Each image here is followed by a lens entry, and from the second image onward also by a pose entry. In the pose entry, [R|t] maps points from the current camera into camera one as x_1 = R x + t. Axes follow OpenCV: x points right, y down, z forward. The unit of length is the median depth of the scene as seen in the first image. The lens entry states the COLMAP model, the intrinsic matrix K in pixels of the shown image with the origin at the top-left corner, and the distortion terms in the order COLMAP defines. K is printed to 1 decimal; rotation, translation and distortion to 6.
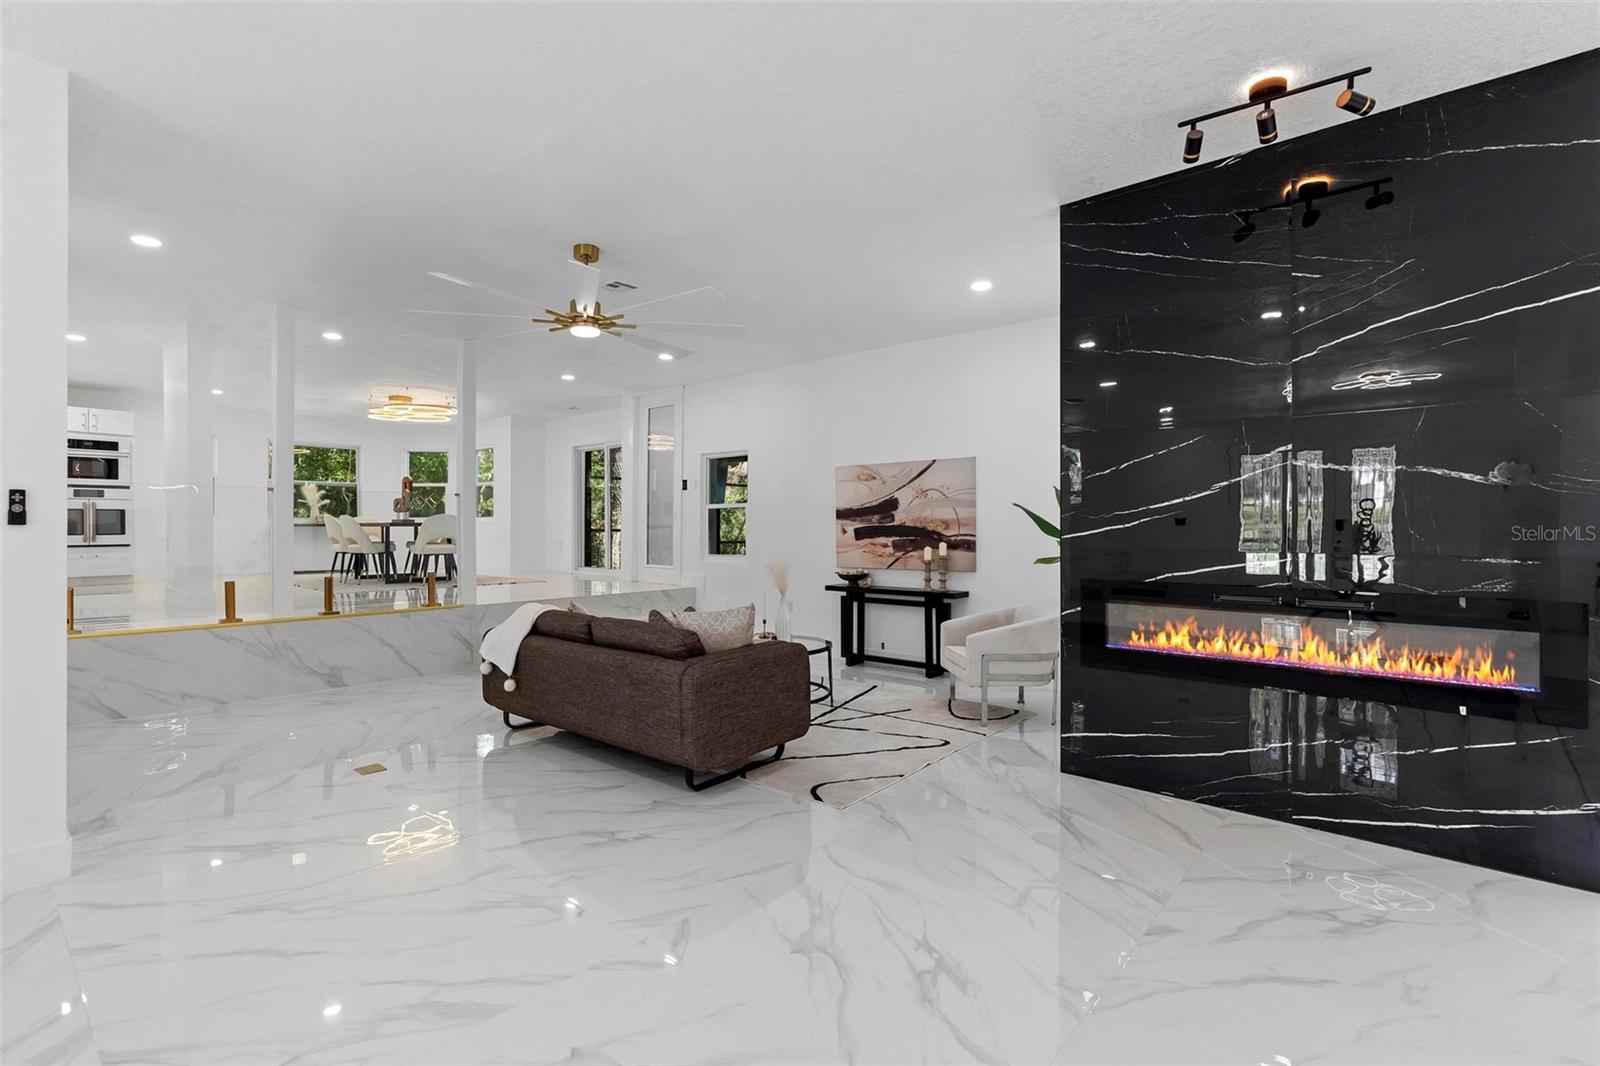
lens RADIAL K [[727.7, 0, 799.8], [0, 727.7, 530.5], [0, 0, 1]] dist [-0.009991, 0.002871]
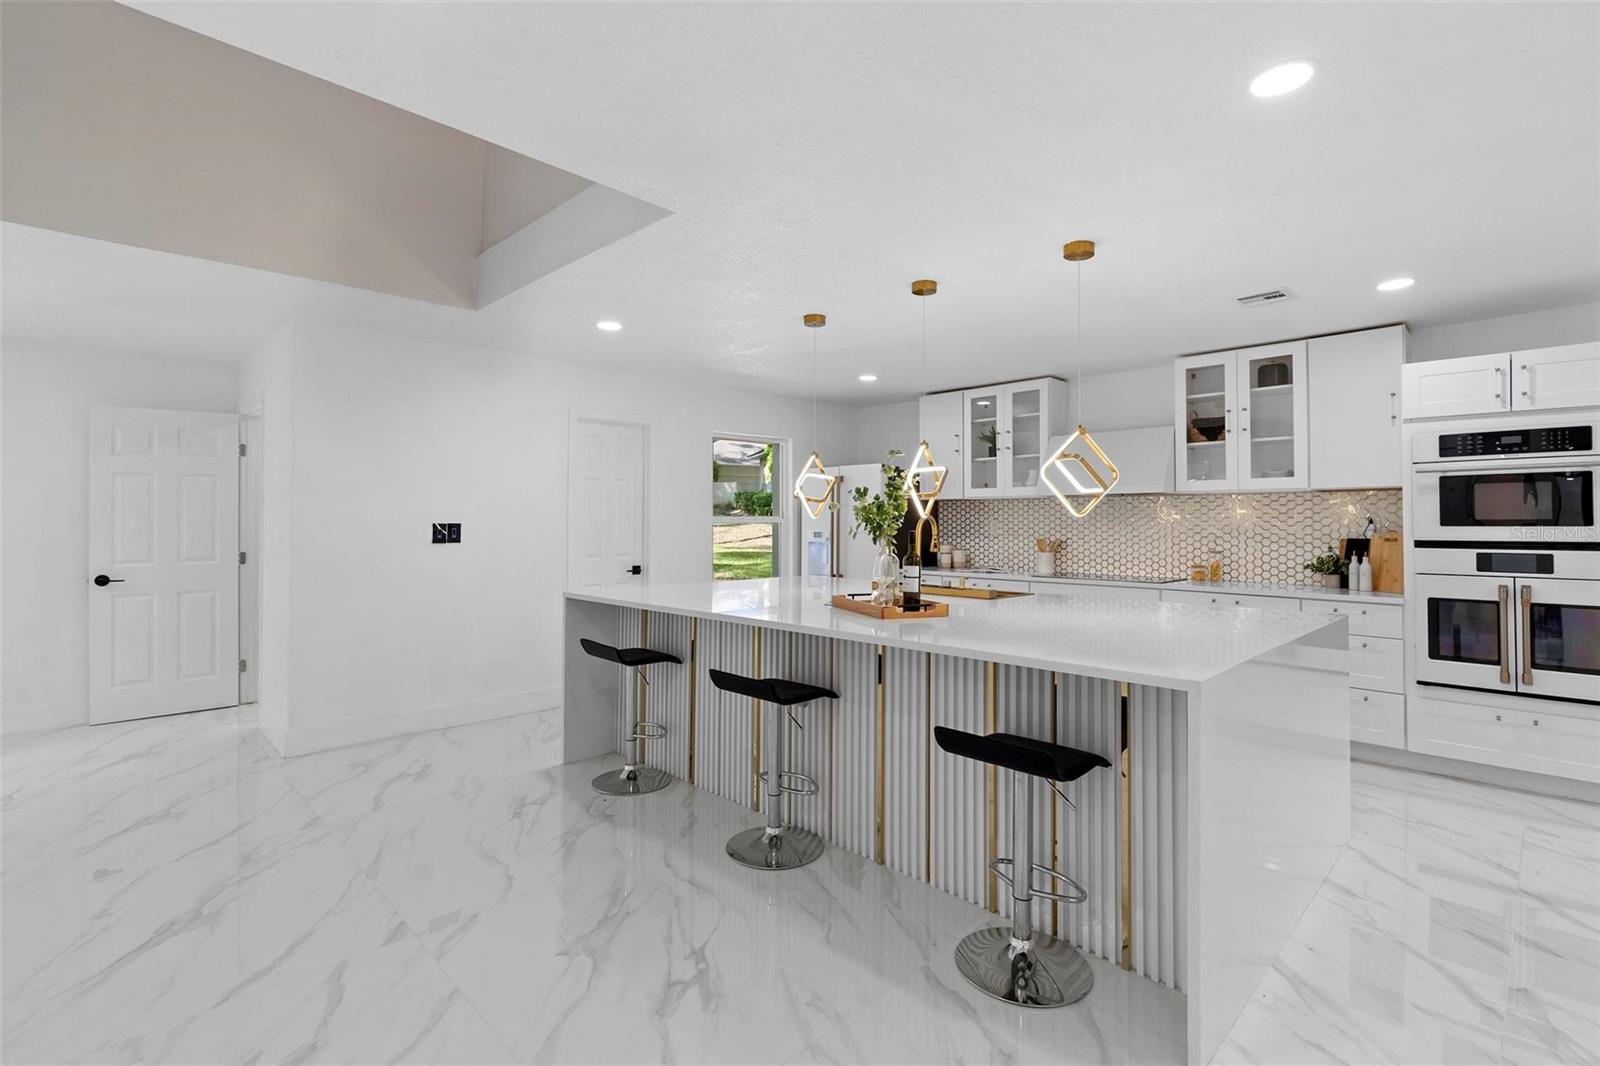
lens RADIAL K [[727.7, 0, 802.5], [0, 727.7, 509.6], [0, 0, 1]] dist [-0.009991, 0.002871]
pose [[-0.100721, -0.017537, -0.994760, -0.680200], [-0.006711, 0.999834, -0.016947, -0.089297], [0.994892, 0.004969, -0.100822, 0.808758]]
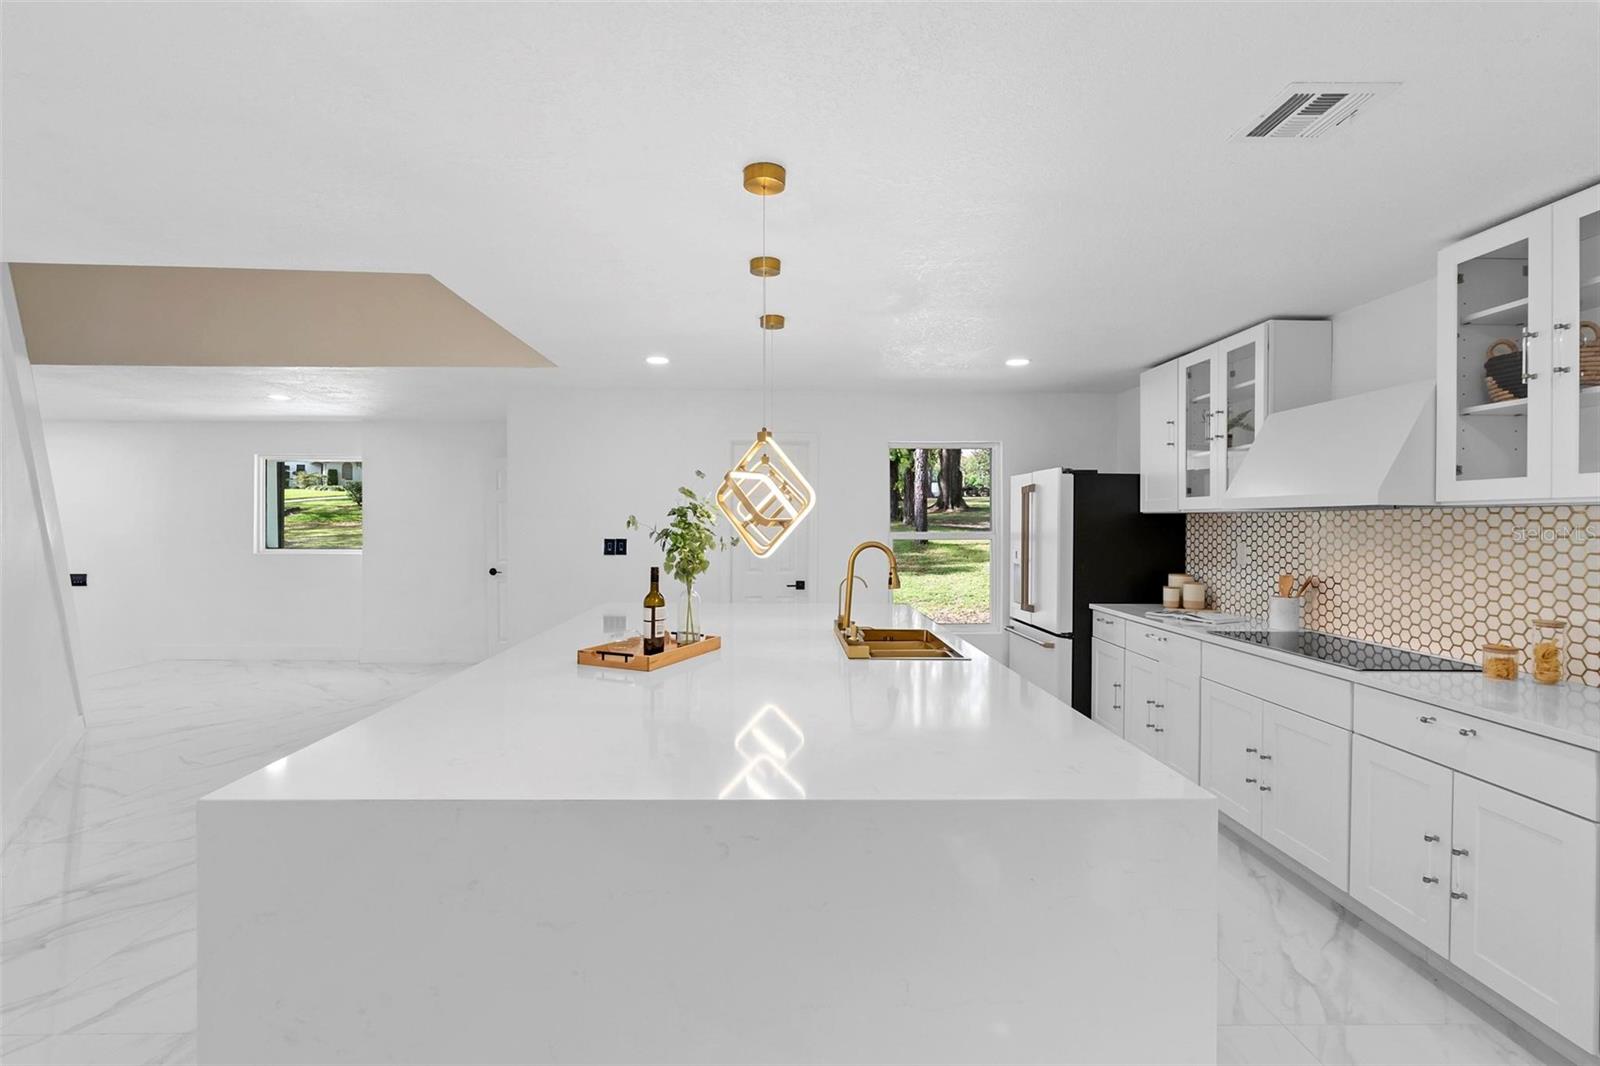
lens RADIAL K [[727.7, 0, 798.6], [0, 727.7, 521.3], [0, 0, 1]] dist [-0.009991, 0.002871]
pose [[-0.753614, -0.003081, -0.657310, -0.928368], [-0.007654, 0.999962, 0.004088, -0.110209], [0.657272, 0.008112, -0.753610, 1.163320]]
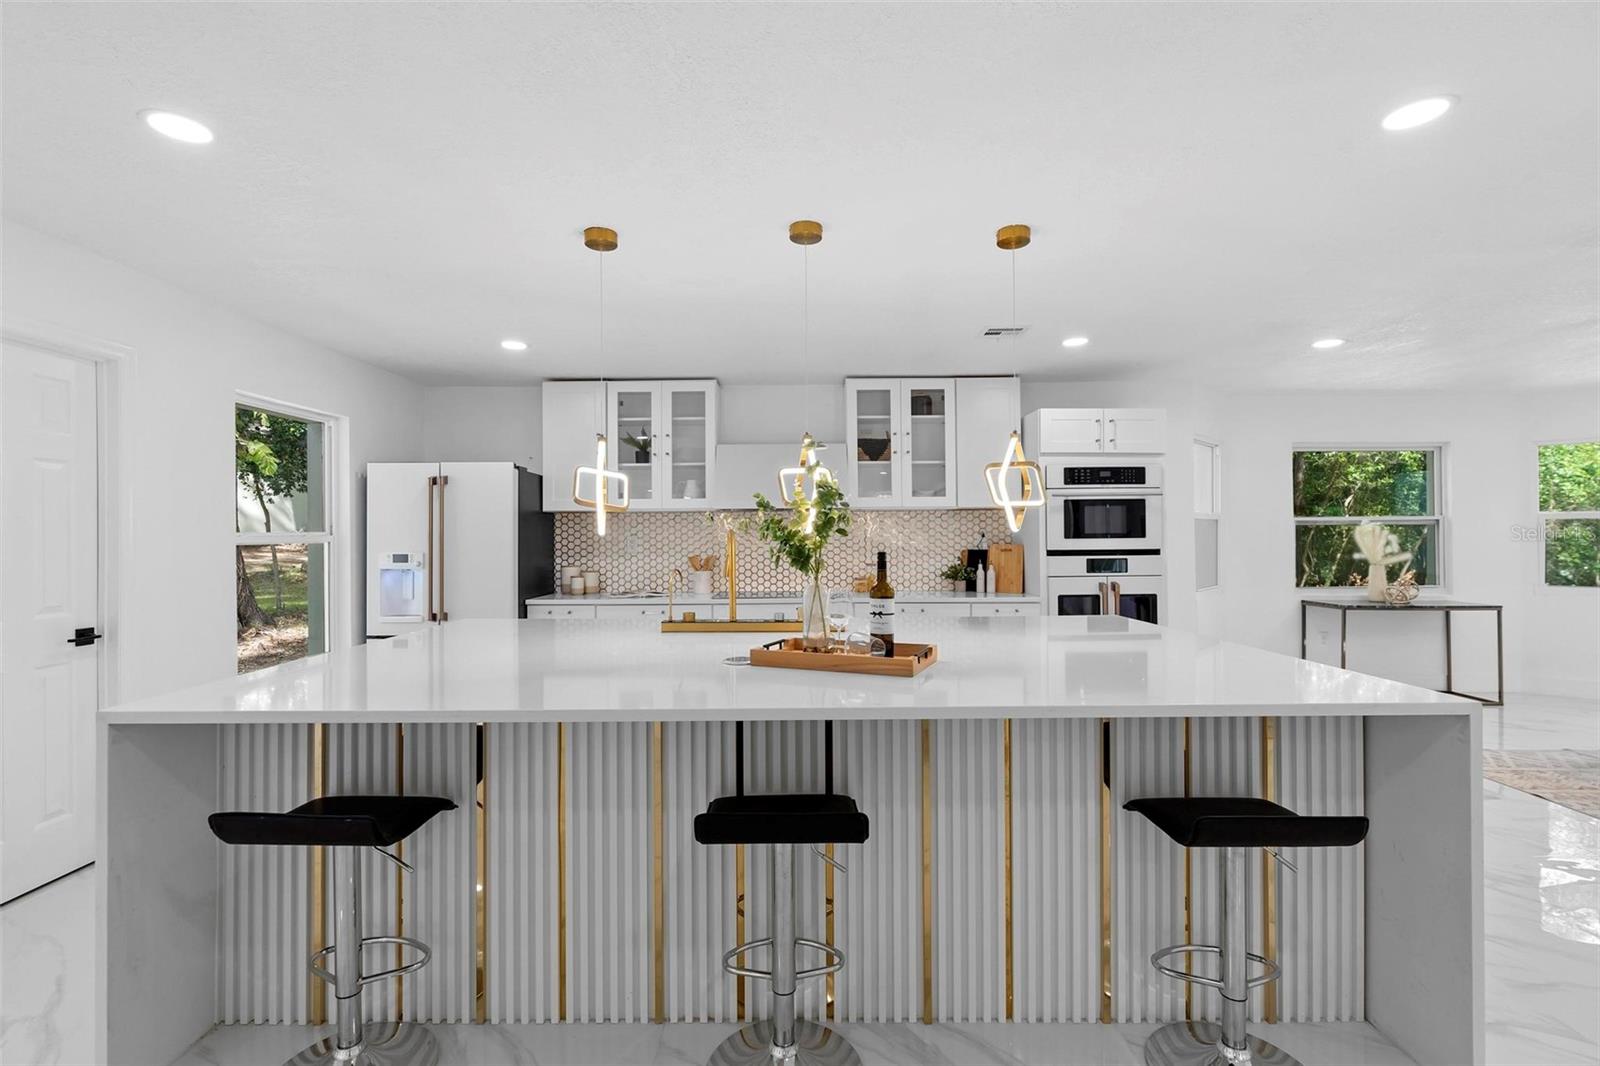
lens RADIAL K [[727.7, 0, 784.5], [0, 727.7, 523.2], [0, 0, 1]] dist [-0.009991, 0.002871]
pose [[0.630004, -0.015897, -0.776429, -0.893271], [0.001993, 0.999820, -0.018854, -0.091660], [0.776589, 0.010331, 0.629923, 0.591754]]
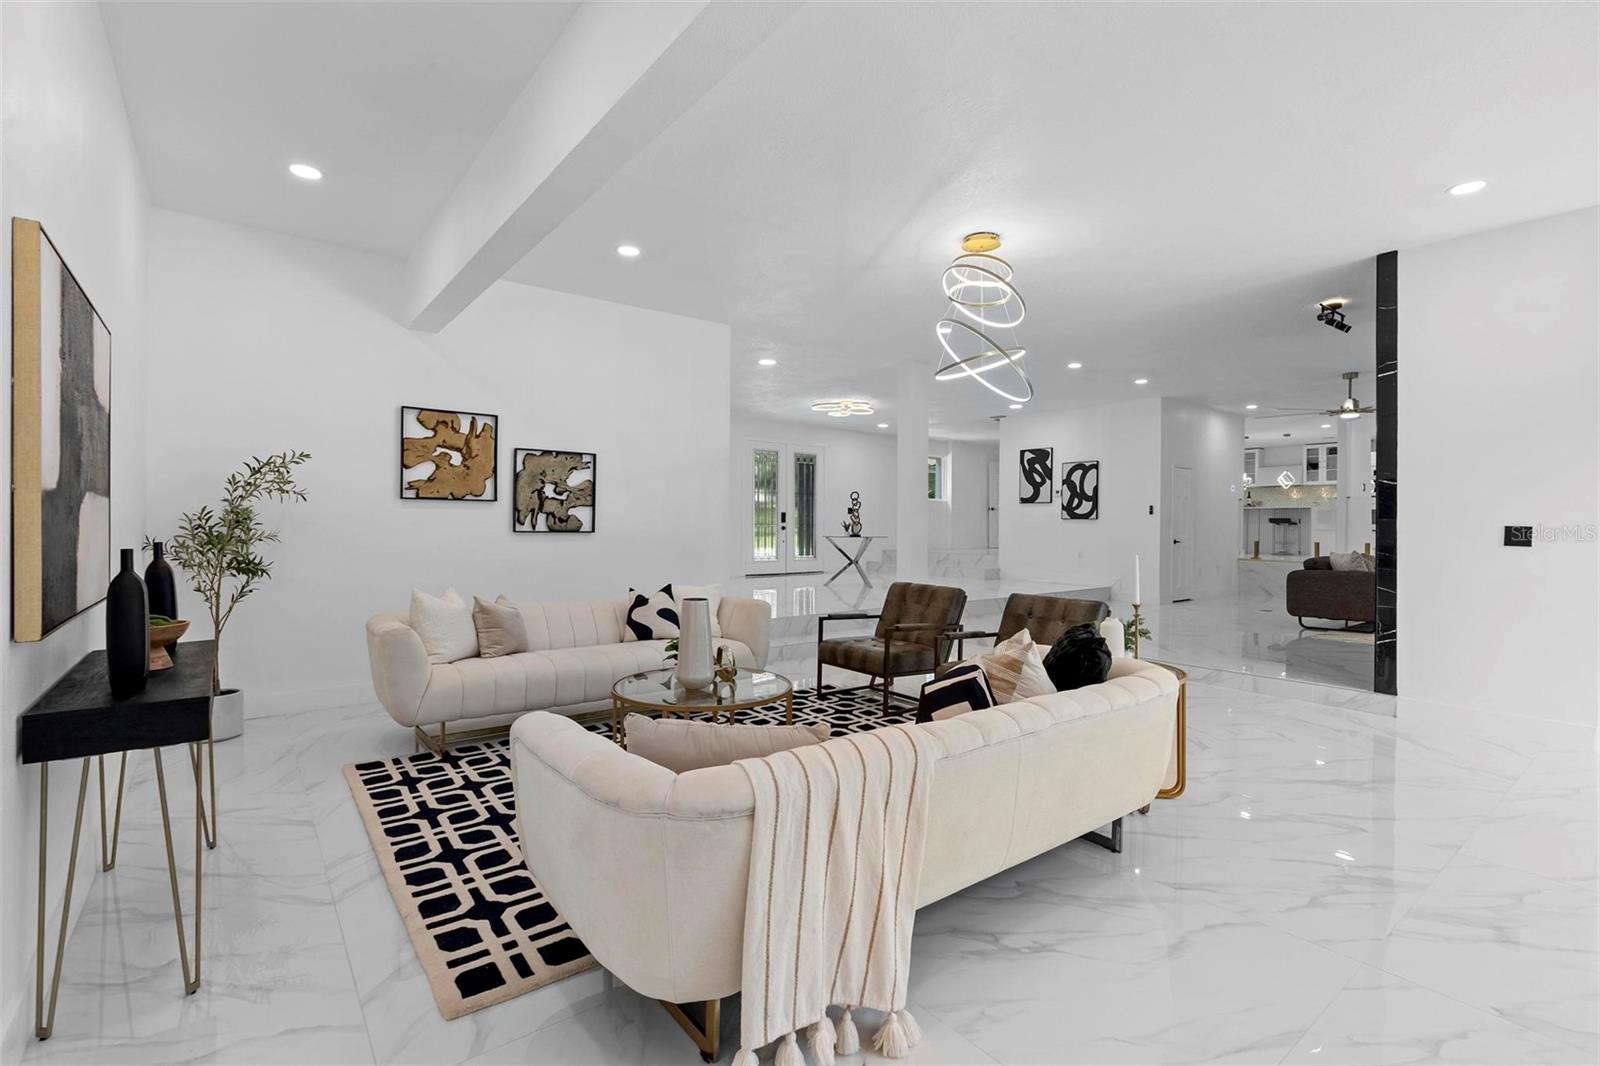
lens RADIAL K [[727.7, 0, 787.1], [0, 727.7, 528.6], [0, 0, 1]] dist [-0.009991, 0.002871]
pose [[-0.209202, 0.004695, -0.977861, 1.267399], [-0.010201, 0.999924, 0.006983, 0.024967], [0.977819, 0.011436, -0.209138, -0.058236]]
